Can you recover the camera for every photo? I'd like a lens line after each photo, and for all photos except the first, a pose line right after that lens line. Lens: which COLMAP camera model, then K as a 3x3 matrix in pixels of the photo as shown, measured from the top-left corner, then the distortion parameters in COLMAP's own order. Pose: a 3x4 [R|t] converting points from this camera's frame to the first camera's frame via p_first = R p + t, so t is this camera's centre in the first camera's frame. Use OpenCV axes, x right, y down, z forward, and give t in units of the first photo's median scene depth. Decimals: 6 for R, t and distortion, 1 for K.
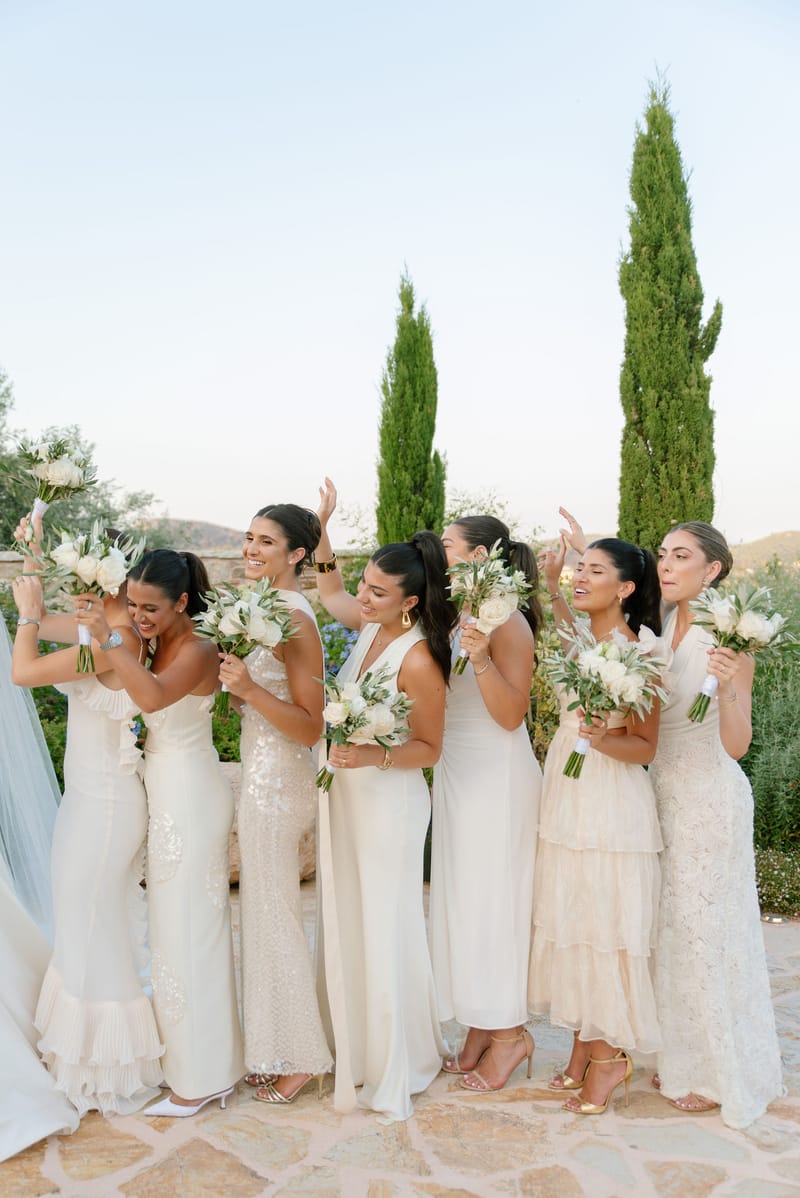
lens RADIAL K [[1190.4, 0, 392.4], [0, 1190.4, 628.7], [0, 0, 1]] dist [-0.006038, -0.033937]
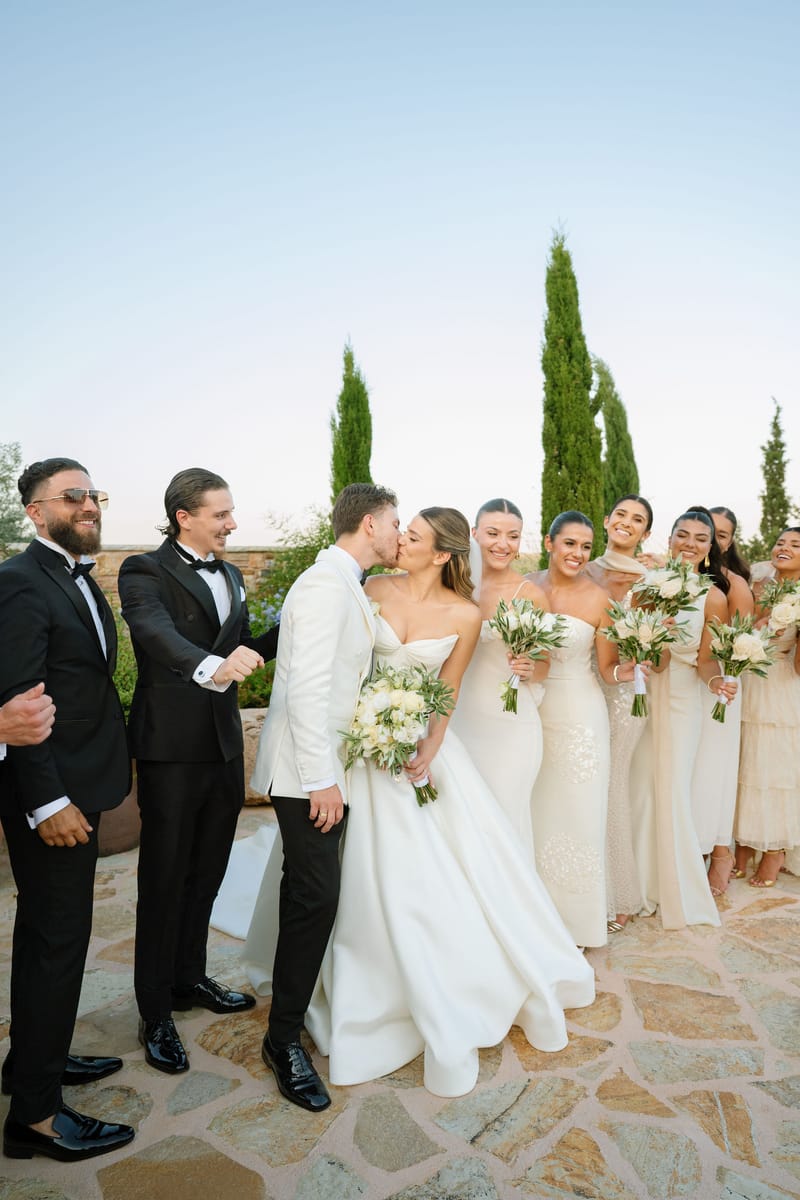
lens RADIAL K [[806.0, 0, 400.0], [0, 806.0, 600.0], [0, 0, 1]] dist [-0.001017, 0.004462]
pose [[0.918803, -0.017380, 0.394334, -0.379642], [0.024698, 0.999604, -0.013489, 0.015445], [-0.393944, 0.022133, 0.918868, 0.155523]]
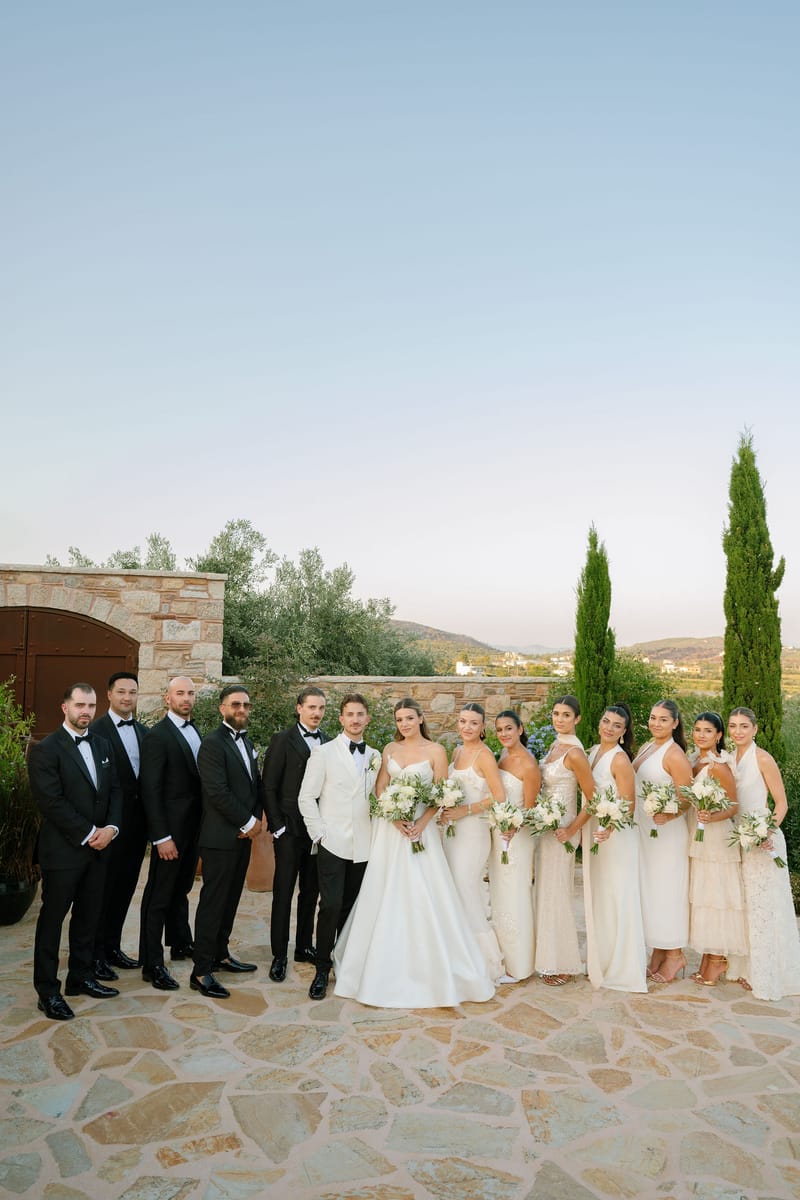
lens RADIAL K [[830.7, 0, 400.0], [0, 830.7, 600.0], [0, 0, 1]] dist [-0.004257, -0.002177]
pose [[0.985582, 0.019021, -0.168126, -0.076064], [-0.038427, 0.992858, -0.112941, -0.052782], [0.164777, 0.117773, 0.979274, -0.288609]]
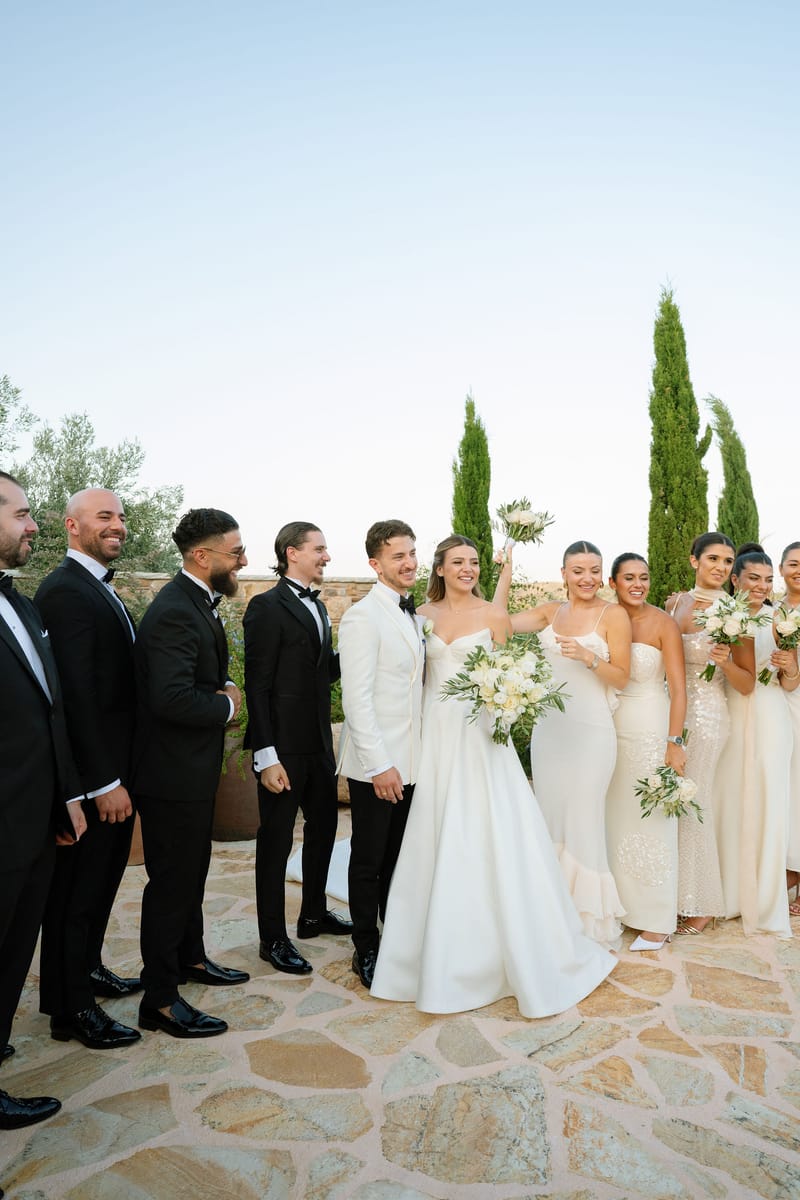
lens RADIAL K [[806.0, 0, 400.0], [0, 806.0, 600.0], [0, 0, 1]] dist [-0.001017, 0.004462]
pose [[0.970370, 0.012280, 0.241312, -0.393757], [0.000564, 0.998590, -0.053082, 0.020436], [-0.241623, 0.051646, 0.968995, 0.054787]]
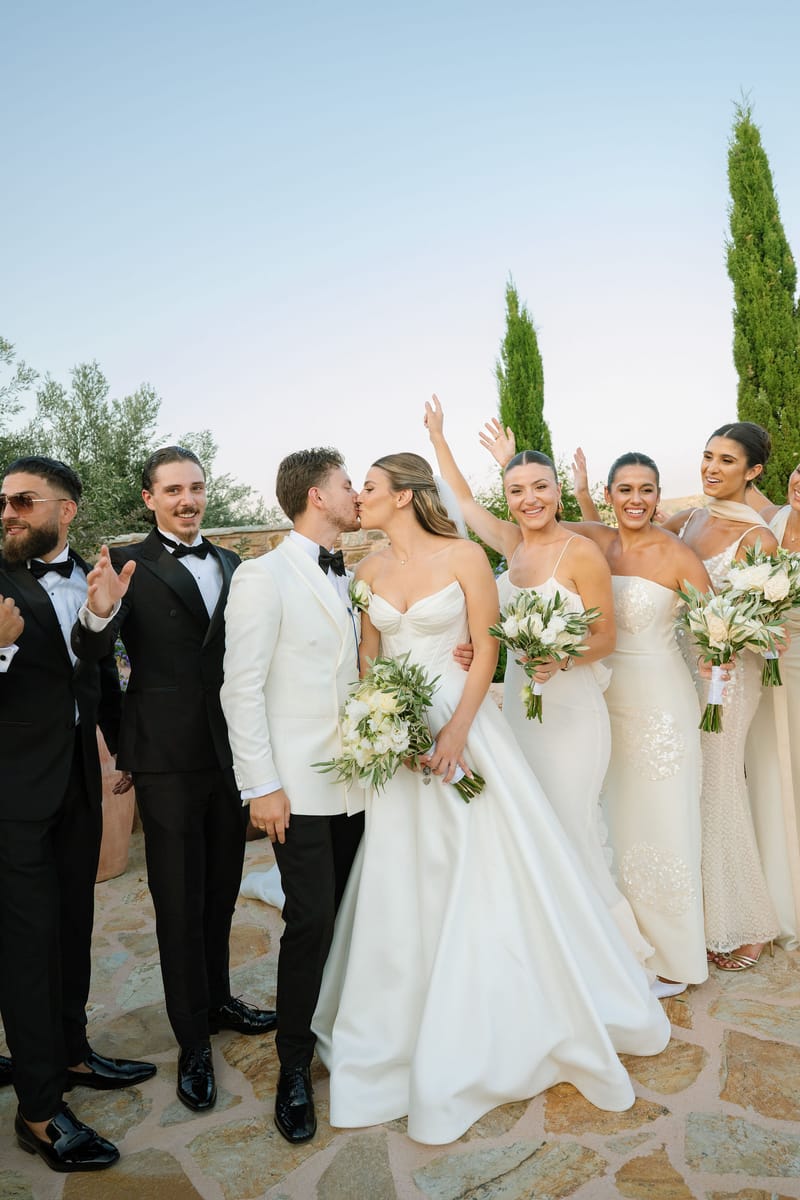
lens RADIAL K [[862.5, 0, 404.1], [0, 862.5, 577.2], [0, 0, 1]] dist [0.002074, -0.002689]
pose [[0.992937, -0.080467, 0.087185, -0.250296], [0.081806, 0.996577, -0.011894, 0.014147], [-0.085930, 0.018942, 0.996121, 0.146122]]
